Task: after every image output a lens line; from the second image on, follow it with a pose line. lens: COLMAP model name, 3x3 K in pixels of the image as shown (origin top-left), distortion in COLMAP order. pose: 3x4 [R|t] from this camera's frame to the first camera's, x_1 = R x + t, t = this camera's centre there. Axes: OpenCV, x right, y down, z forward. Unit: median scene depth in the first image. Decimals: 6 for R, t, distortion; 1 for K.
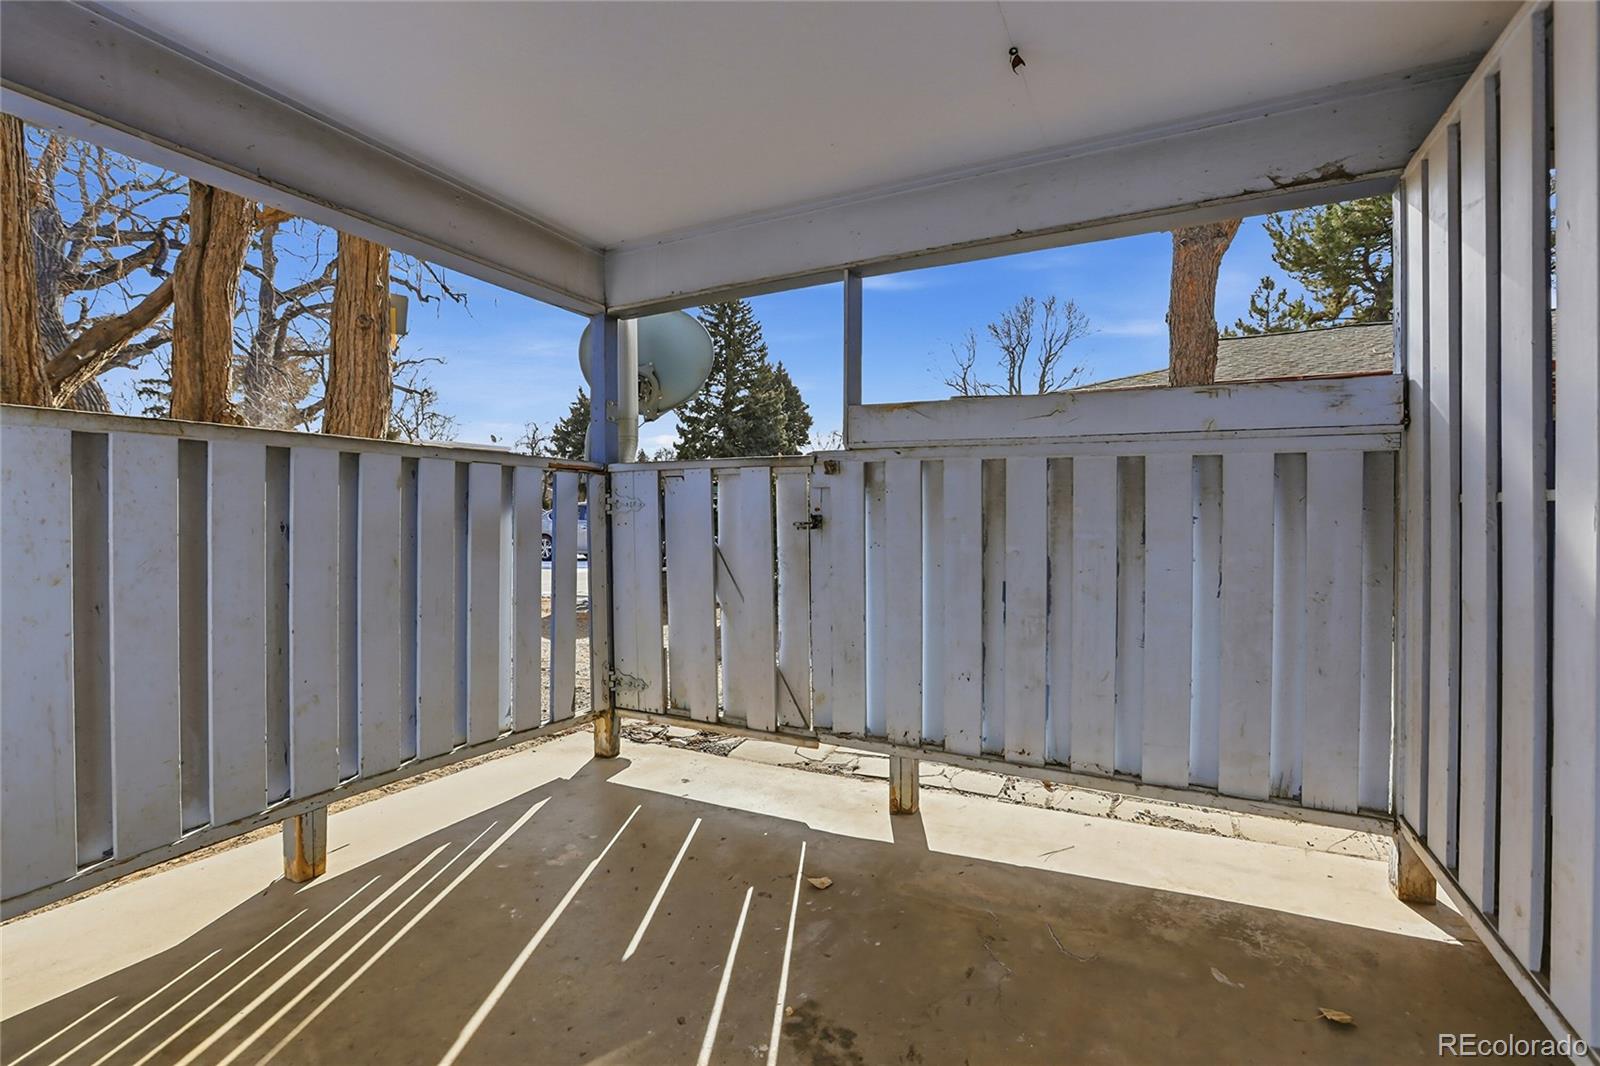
lens RADIAL K [[742.4, 0, 800.0], [0, 742.4, 517.9], [0, 0, 1]] dist [-0.060833, 0.025503]
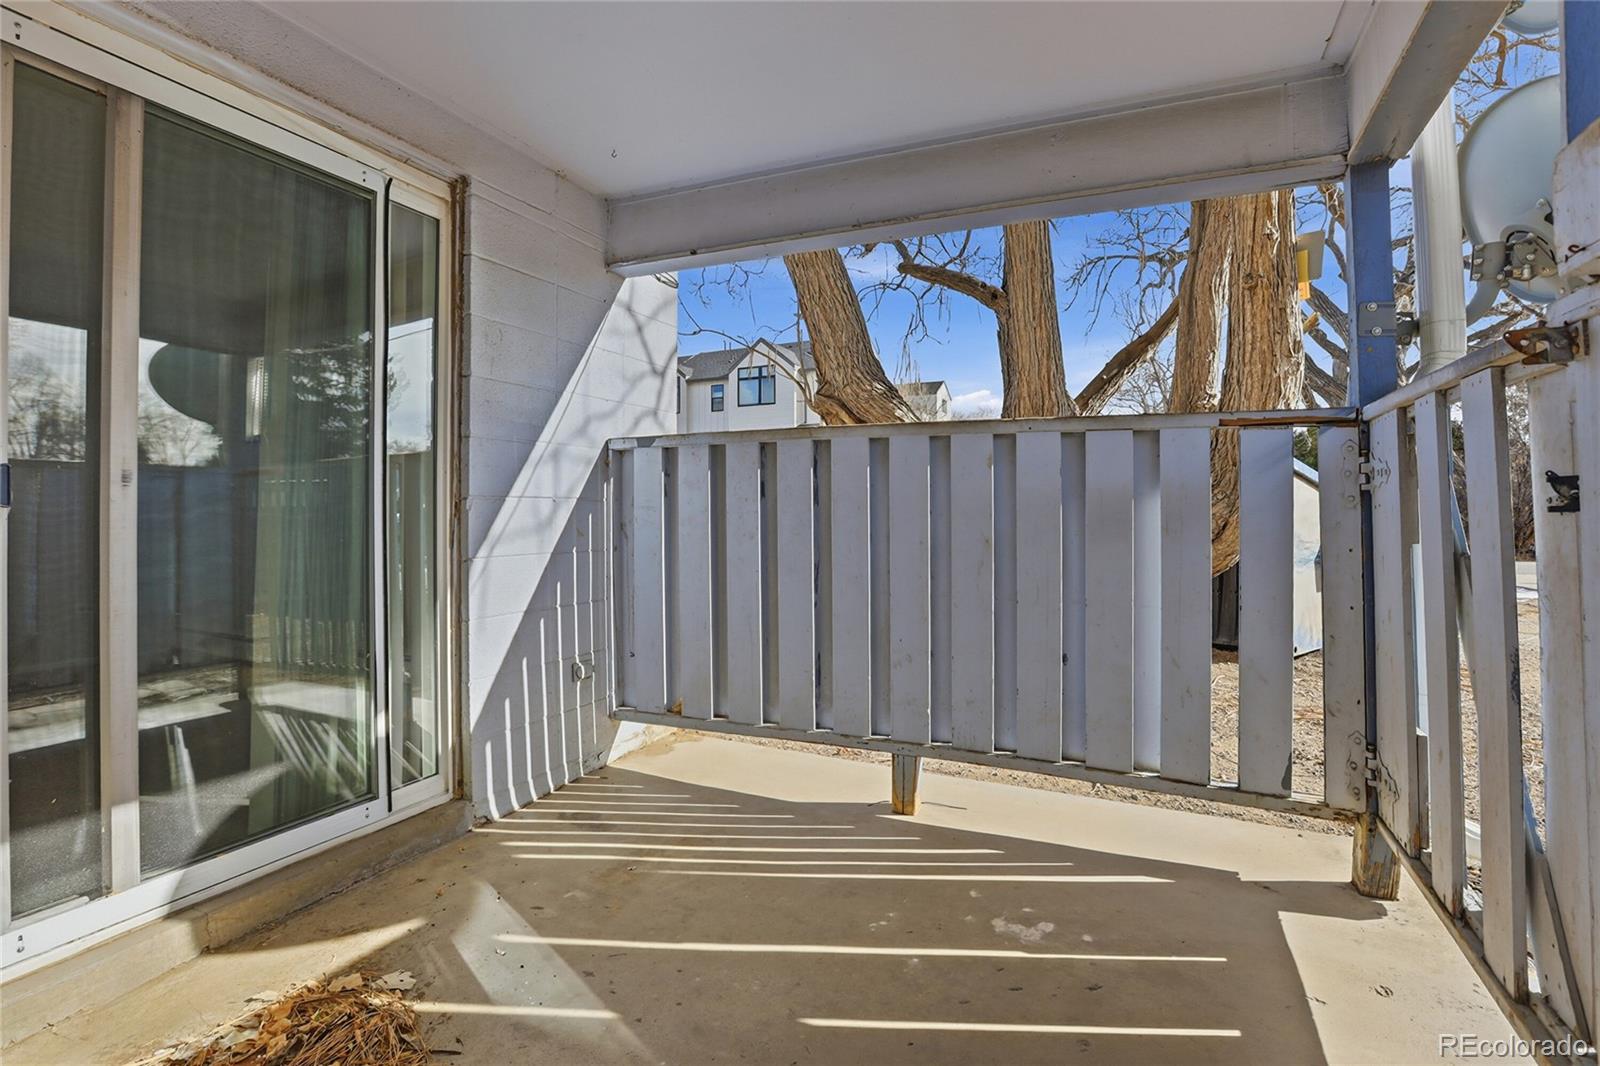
lens RADIAL K [[742.4, 0, 800.0], [0, 742.4, 517.9], [0, 0, 1]] dist [-0.060833, 0.025503]
pose [[0.046534, 0.010636, -0.998860, 0.354656], [-0.008146, 0.999914, 0.010268, 0.017001], [0.998883, 0.007659, 0.046617, 0.589639]]
